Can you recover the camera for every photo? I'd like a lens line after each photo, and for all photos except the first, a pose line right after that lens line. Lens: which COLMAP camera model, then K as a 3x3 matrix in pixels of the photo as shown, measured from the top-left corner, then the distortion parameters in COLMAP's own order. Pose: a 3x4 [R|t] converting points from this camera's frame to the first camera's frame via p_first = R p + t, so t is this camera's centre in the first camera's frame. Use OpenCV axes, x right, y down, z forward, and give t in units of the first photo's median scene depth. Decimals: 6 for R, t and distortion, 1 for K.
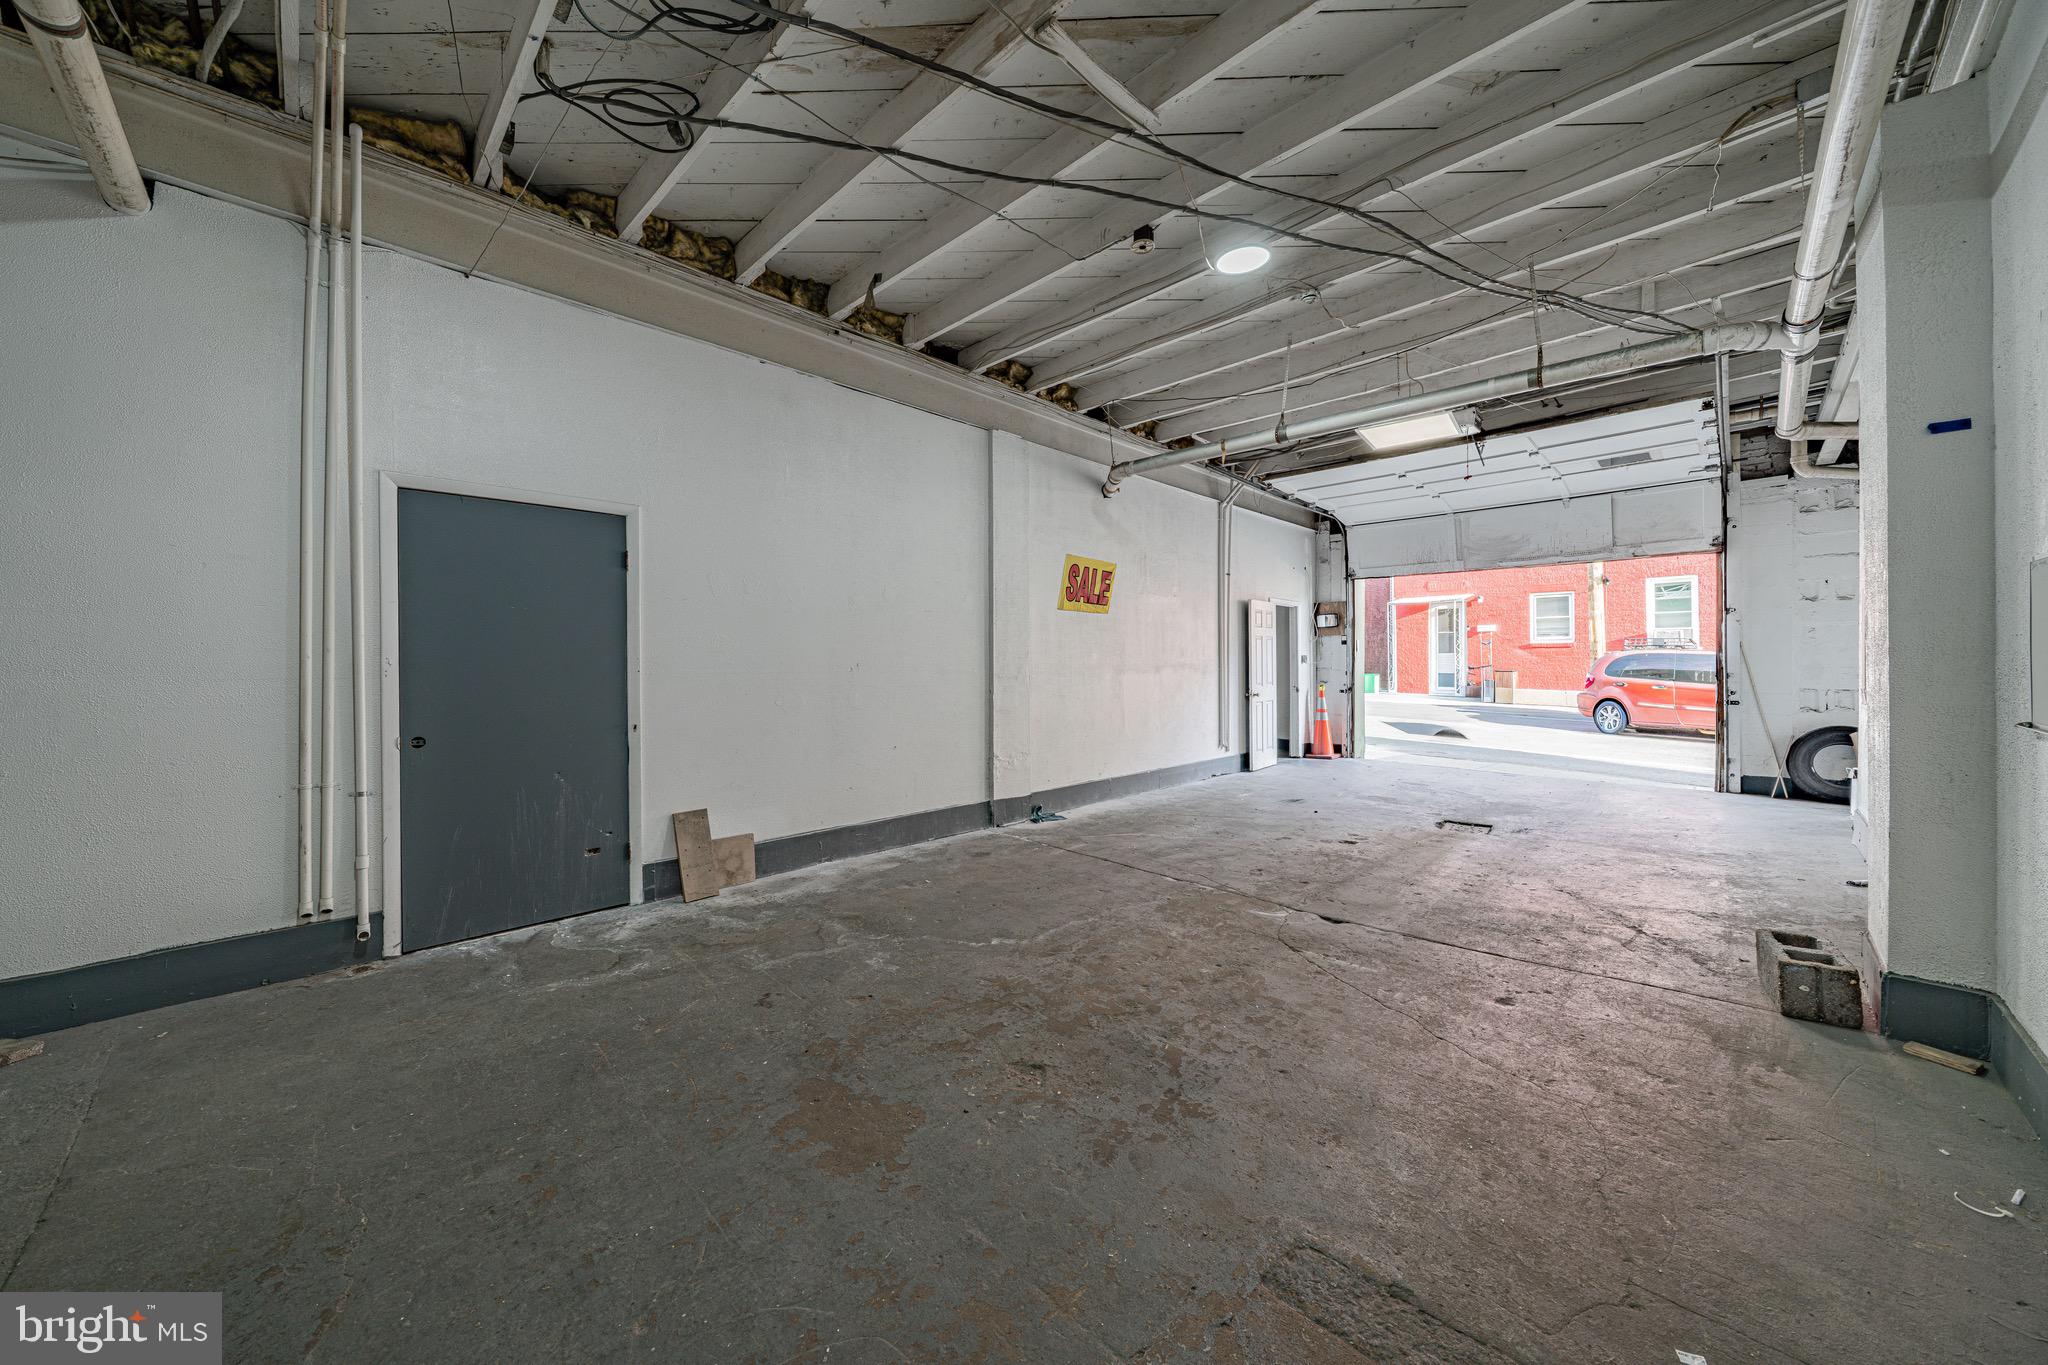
lens RADIAL K [[712.9, 0, 1026.1], [0, 712.9, 657.8], [0, 0, 1]] dist [-0.002141, -0.000167]
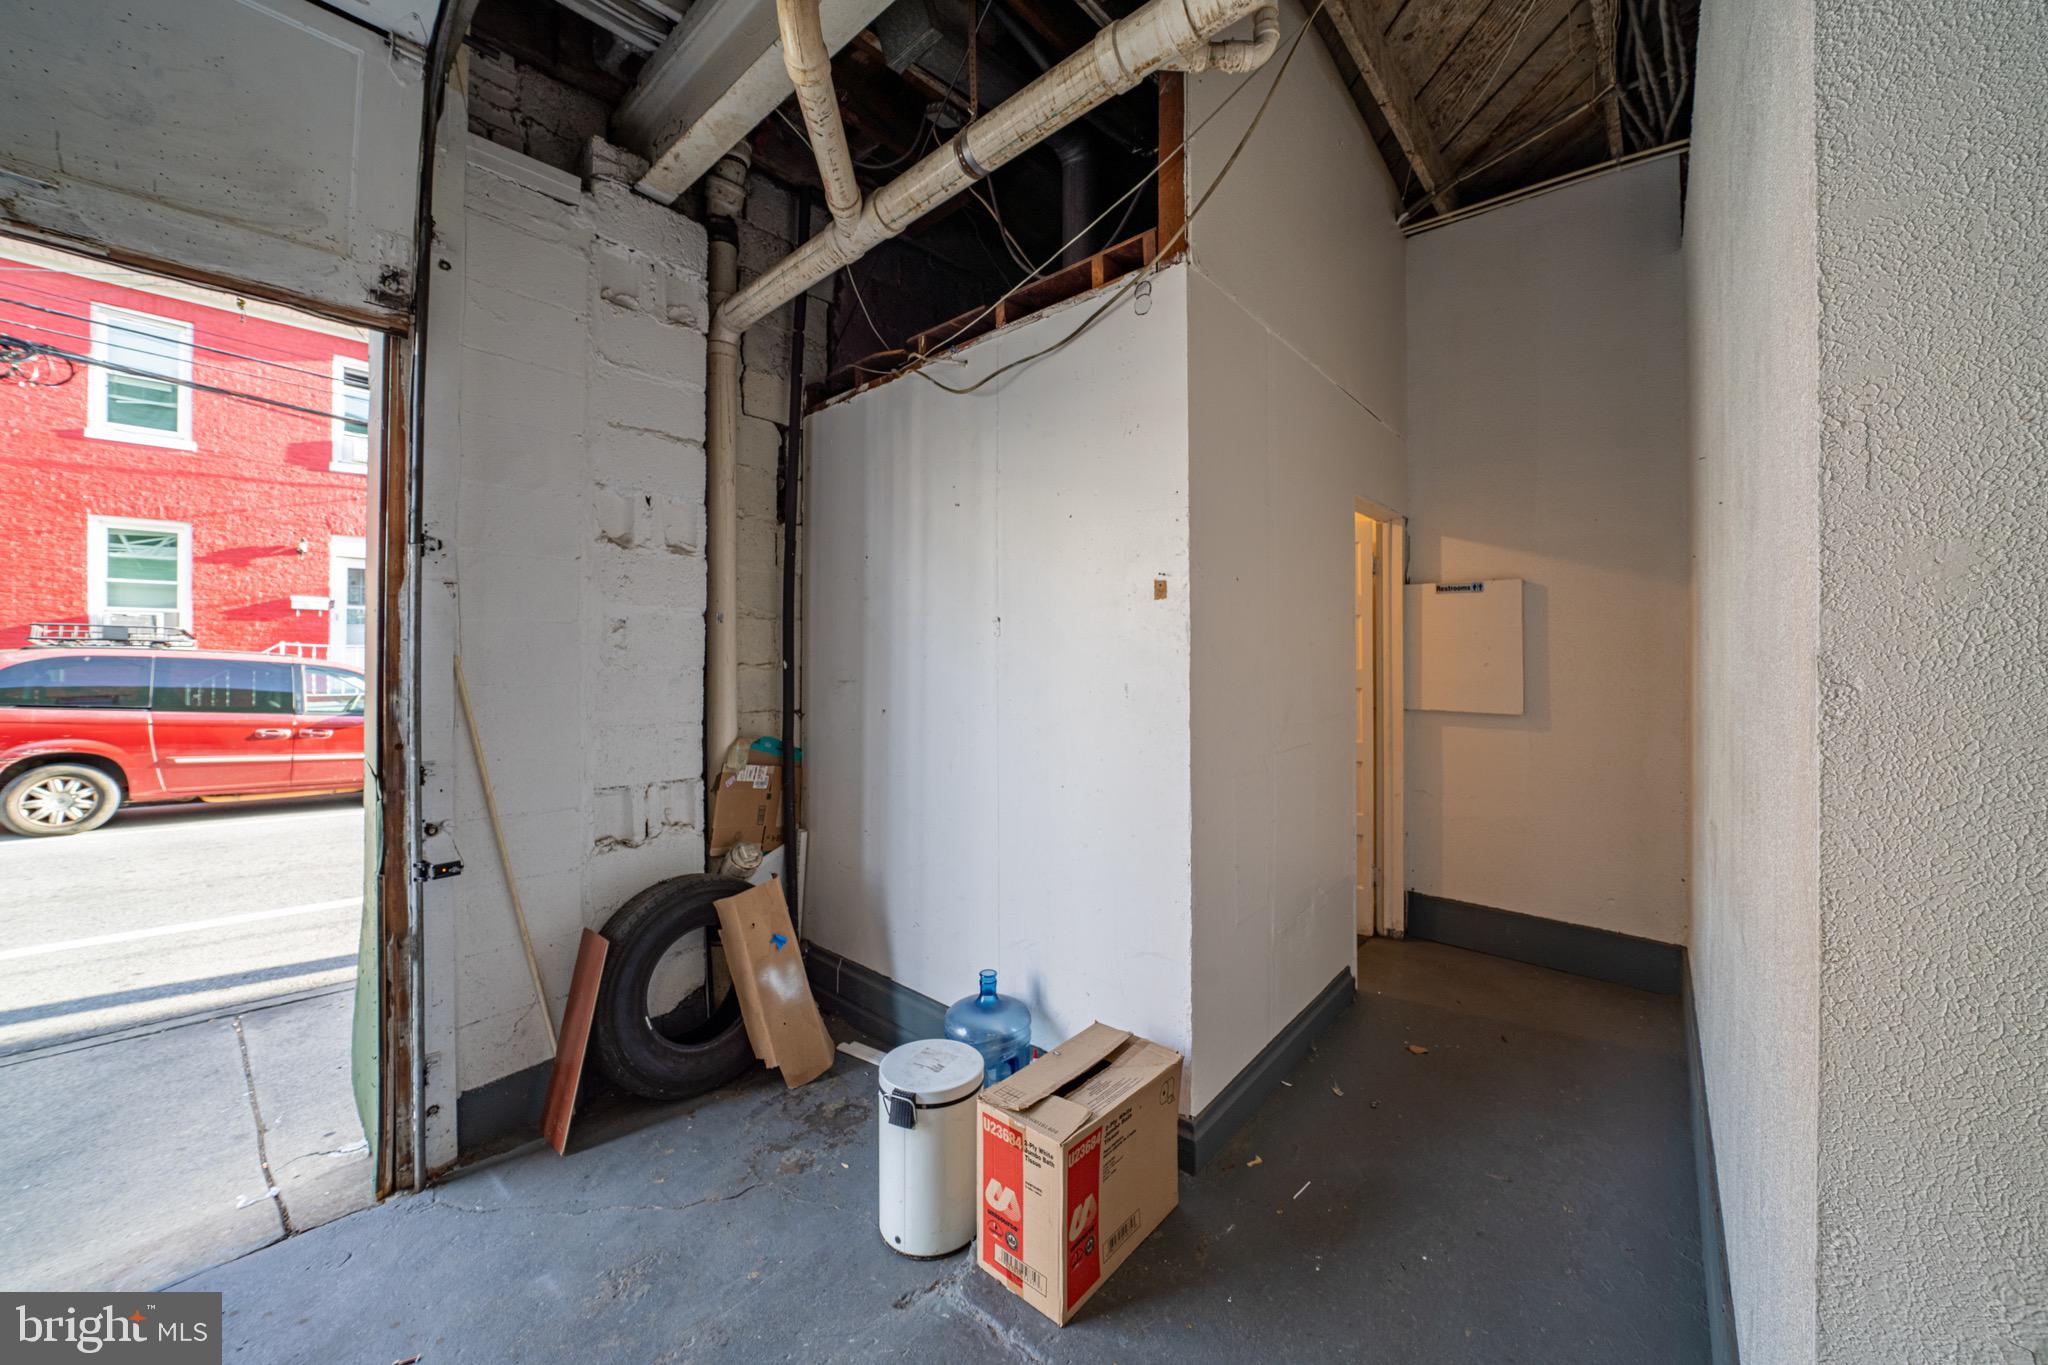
lens RADIAL K [[738.3, 0, 1028.7], [0, 738.3, 663.3], [0, 0, 1]] dist [-0.015642, 0.000124]
pose [[-0.063833, -0.004076, 0.997952, 0.683107], [-0.014224, 0.999894, 0.003174, -0.023339], [-0.997859, -0.013993, -0.063884, 0.780576]]
